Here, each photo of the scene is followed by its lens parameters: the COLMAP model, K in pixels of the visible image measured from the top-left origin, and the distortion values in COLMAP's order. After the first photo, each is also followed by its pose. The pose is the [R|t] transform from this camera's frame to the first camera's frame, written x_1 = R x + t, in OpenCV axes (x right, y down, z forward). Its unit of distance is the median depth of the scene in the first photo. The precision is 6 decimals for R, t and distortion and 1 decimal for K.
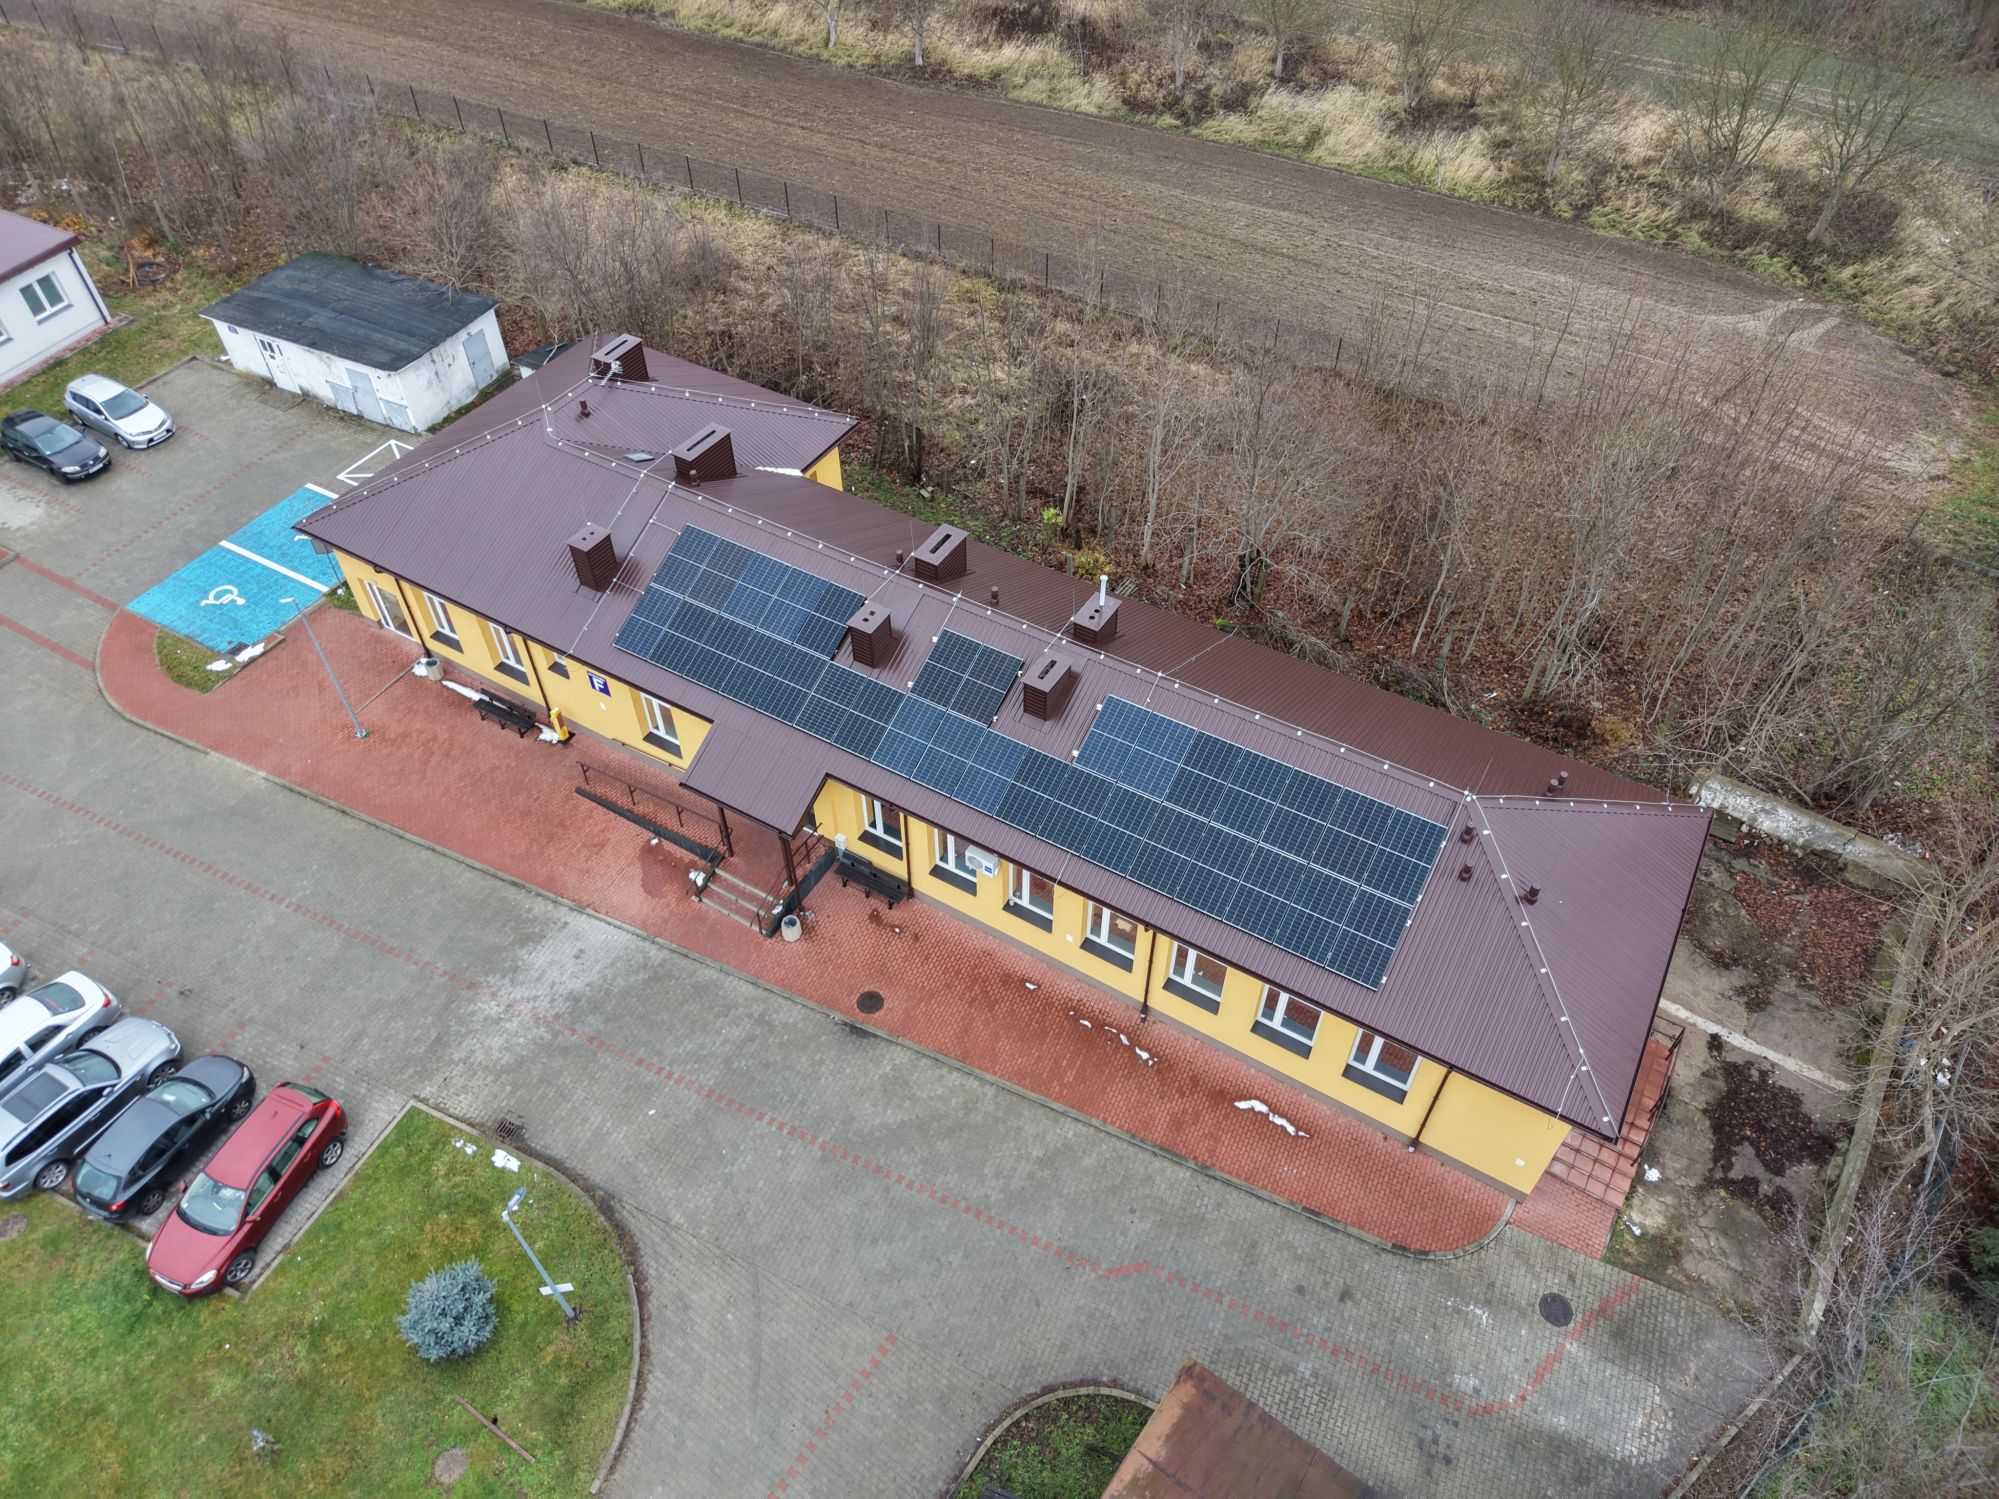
lens RADIAL K [[1394.4, 0, 999.5], [0, 1394.4, 749.5], [0, 0, 1]] dist [0.031863, -0.032663]
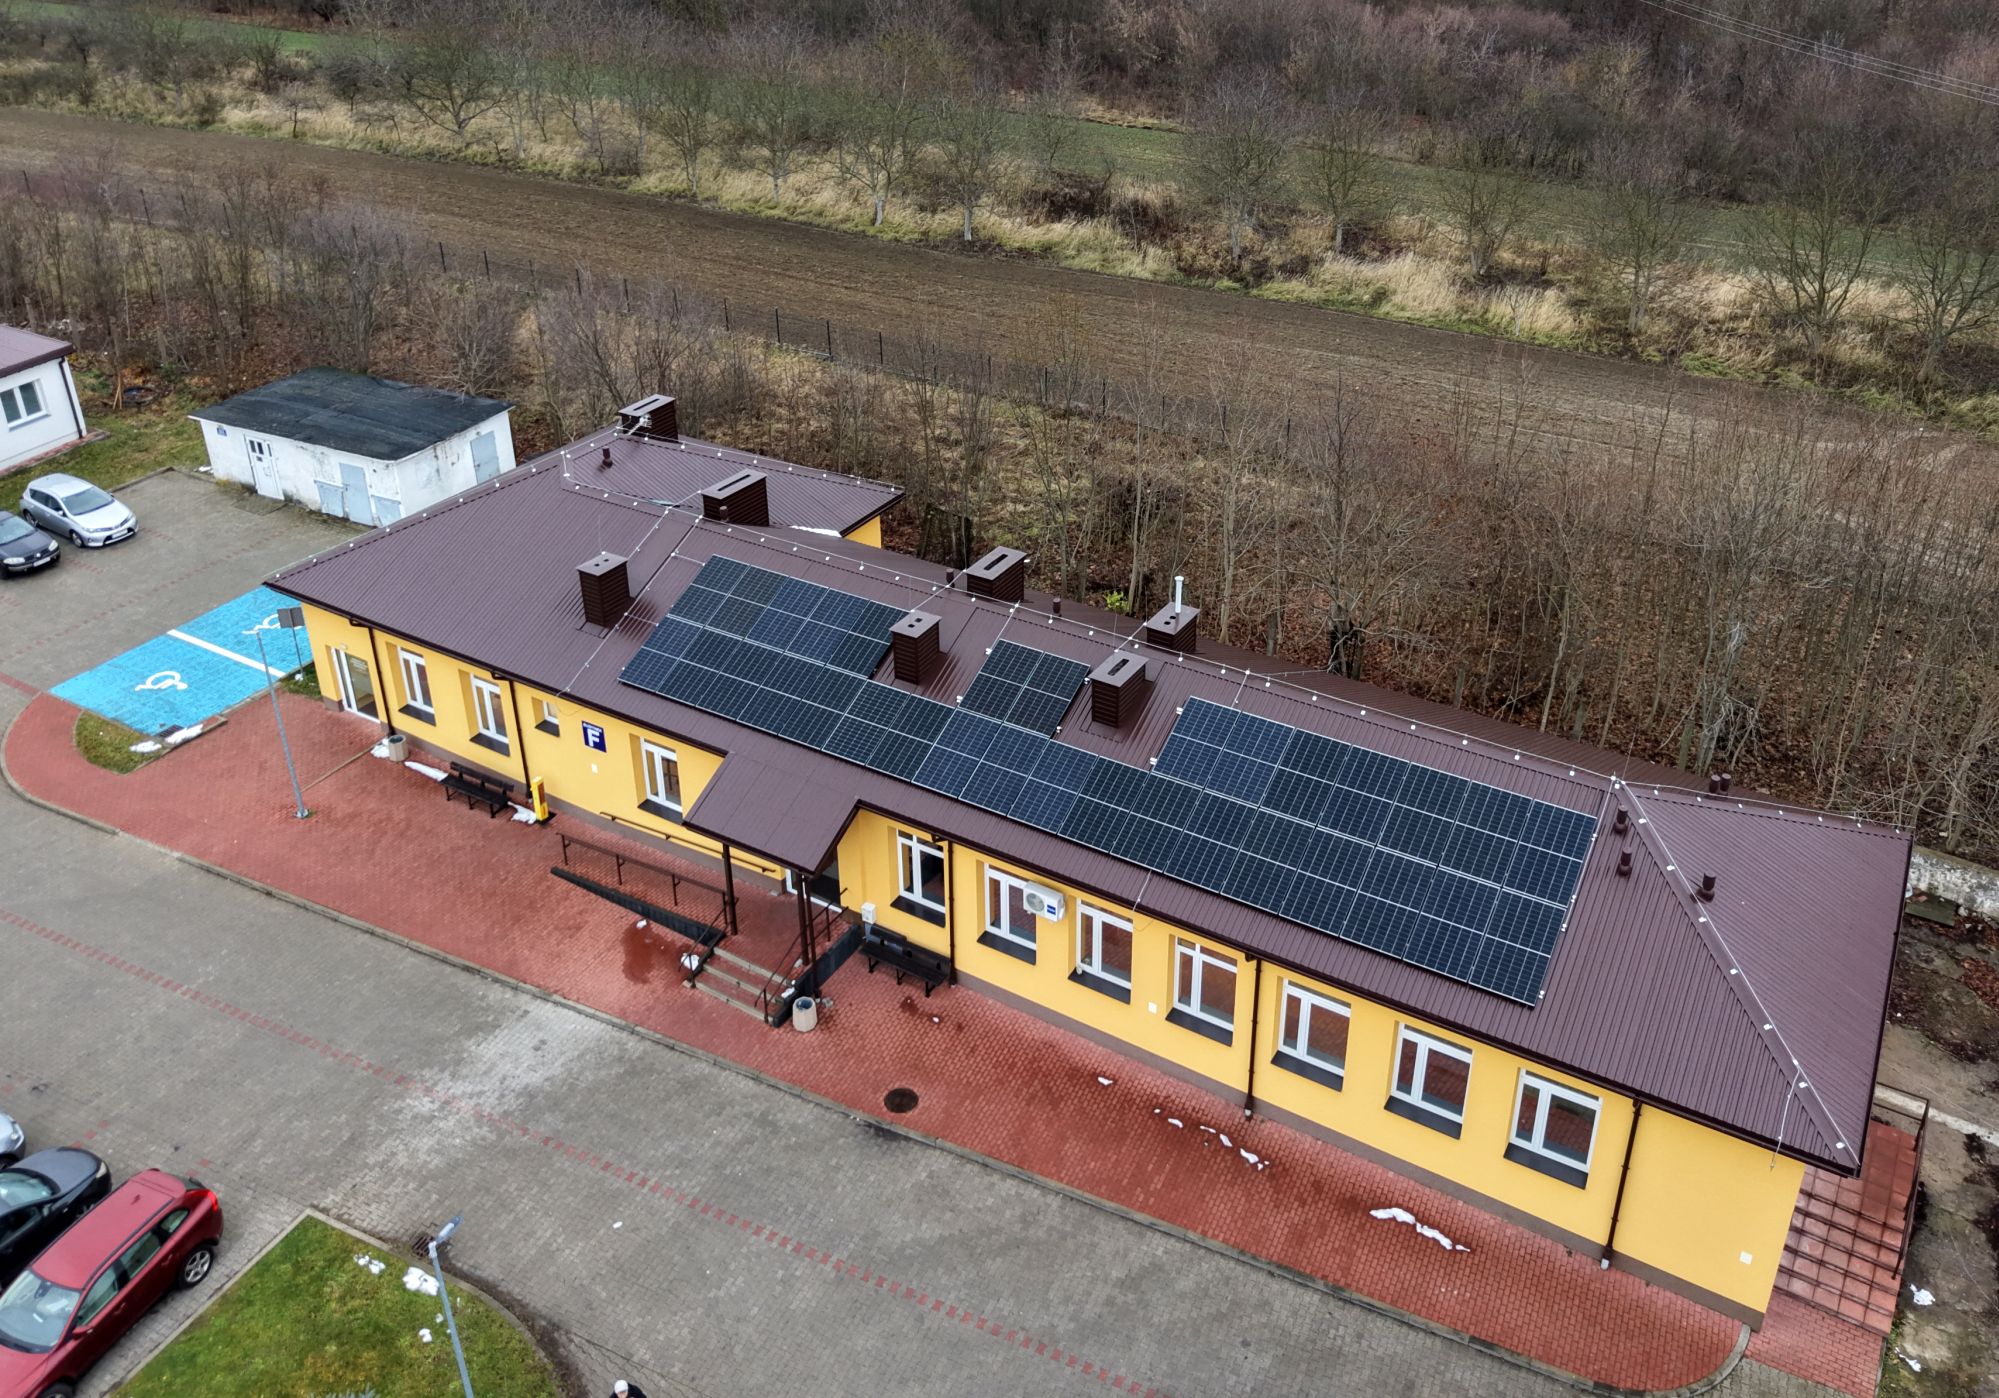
lens RADIAL K [[1766.4, 0, 1035.7], [0, 1766.4, 697.8], [0, 0, 1]] dist [0.029393, -0.033651]
pose [[0.999987, -0.000046, 0.005123, -0.022000], [0.001967, 0.926712, -0.375768, 0.348676], [-0.004731, 0.375773, 0.926700, -0.016087]]
